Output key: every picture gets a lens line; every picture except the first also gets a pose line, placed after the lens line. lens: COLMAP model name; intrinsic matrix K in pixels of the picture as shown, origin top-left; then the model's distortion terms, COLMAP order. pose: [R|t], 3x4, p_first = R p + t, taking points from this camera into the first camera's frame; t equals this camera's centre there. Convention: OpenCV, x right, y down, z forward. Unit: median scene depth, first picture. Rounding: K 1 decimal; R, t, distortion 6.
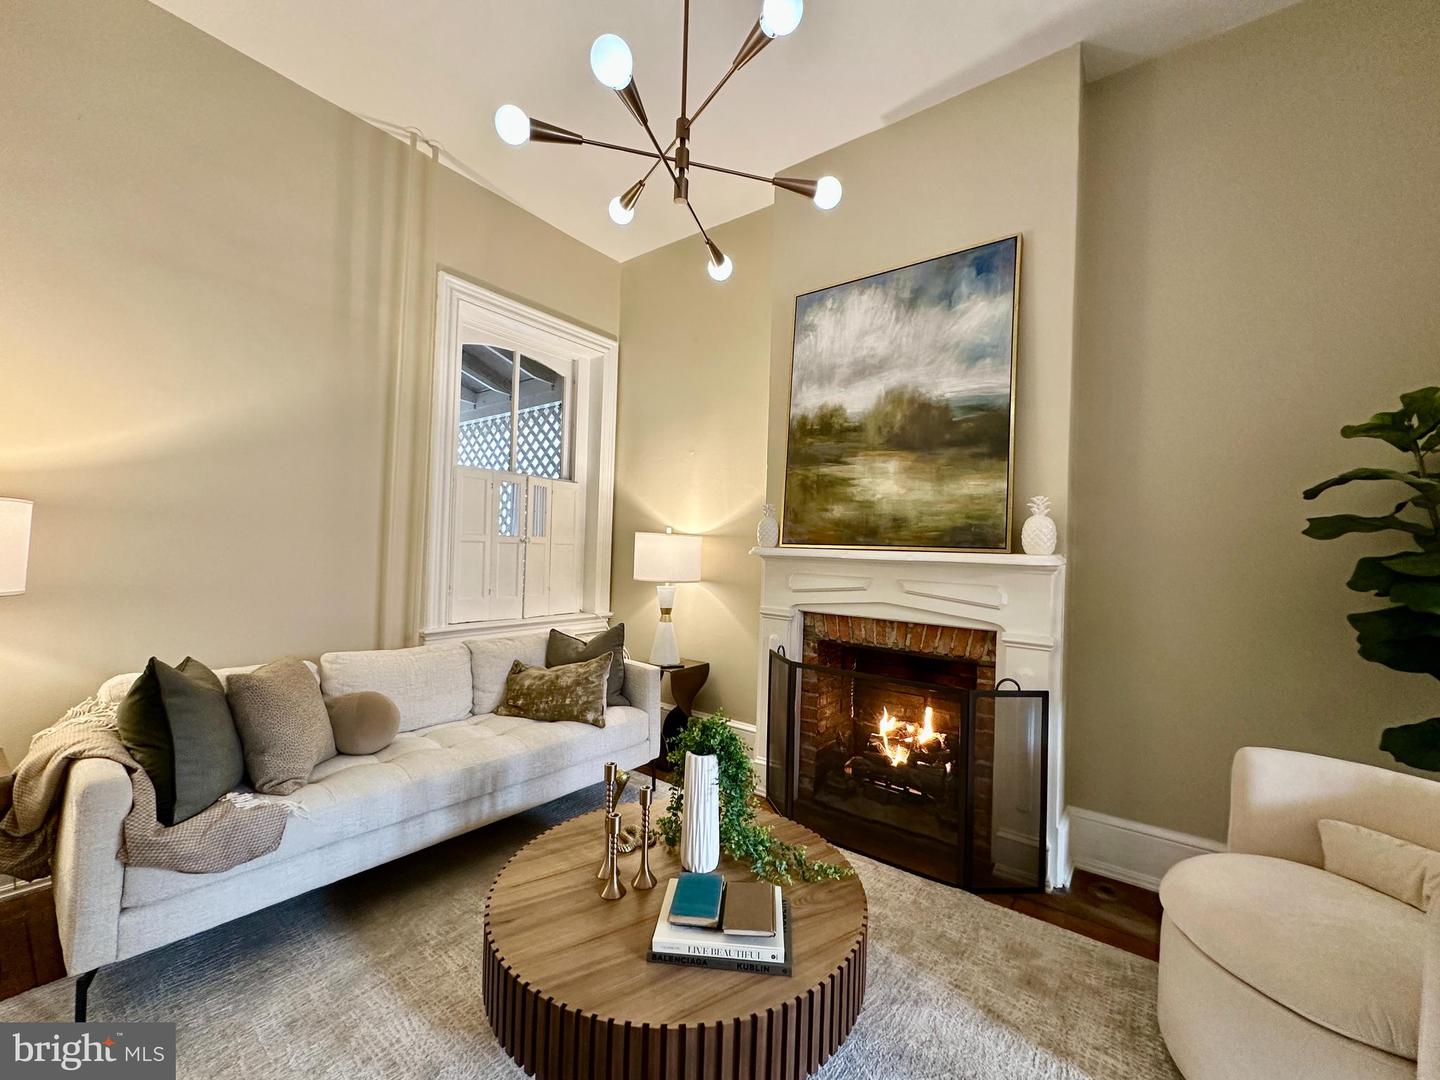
lens RADIAL K [[577.5, 0, 718.9], [0, 577.5, 540.5], [0, 0, 1]] dist [0.000112, -0.000447]
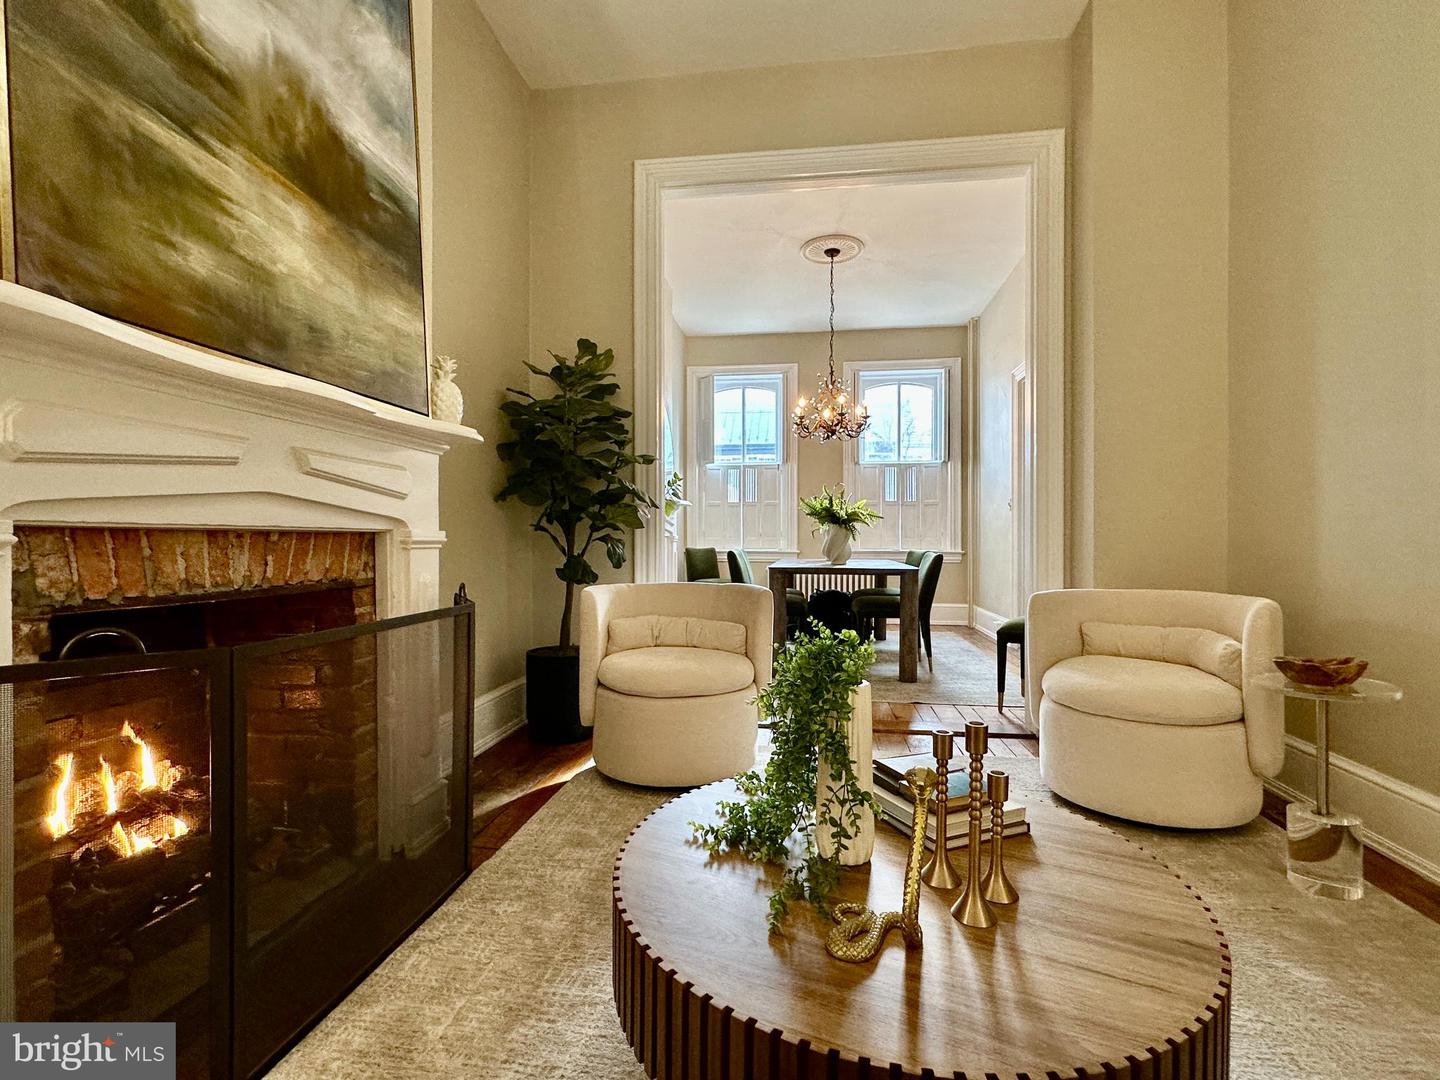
lens RADIAL K [[671.6, 0, 717.8], [0, 671.6, 541.4], [0, 0, 1]] dist [-0.001770, 0.000086]
pose [[-0.478760, -0.038288, 0.877111, -0.385751], [-0.031385, 0.999156, 0.026485, 0.121615], [-0.877385, -0.014848, -0.479558, 0.936306]]
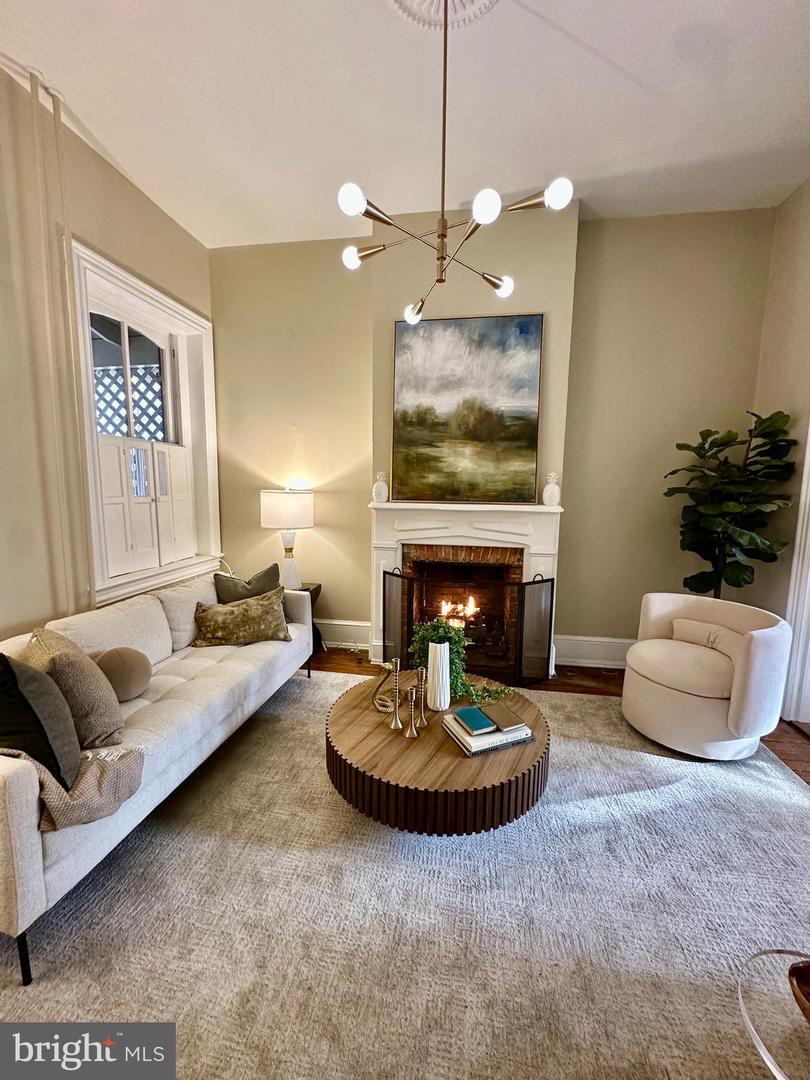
lens RADIAL K [[433.1, 0, 405.9], [0, 433.1, 538.9], [0, 0, 1]] dist [0.000112, -0.000447]
pose [[0.883465, -0.077074, 0.462113, -0.412795], [0.007510, 0.988578, 0.150524, -0.067375], [-0.468436, -0.129512, 0.873953, 0.005980]]
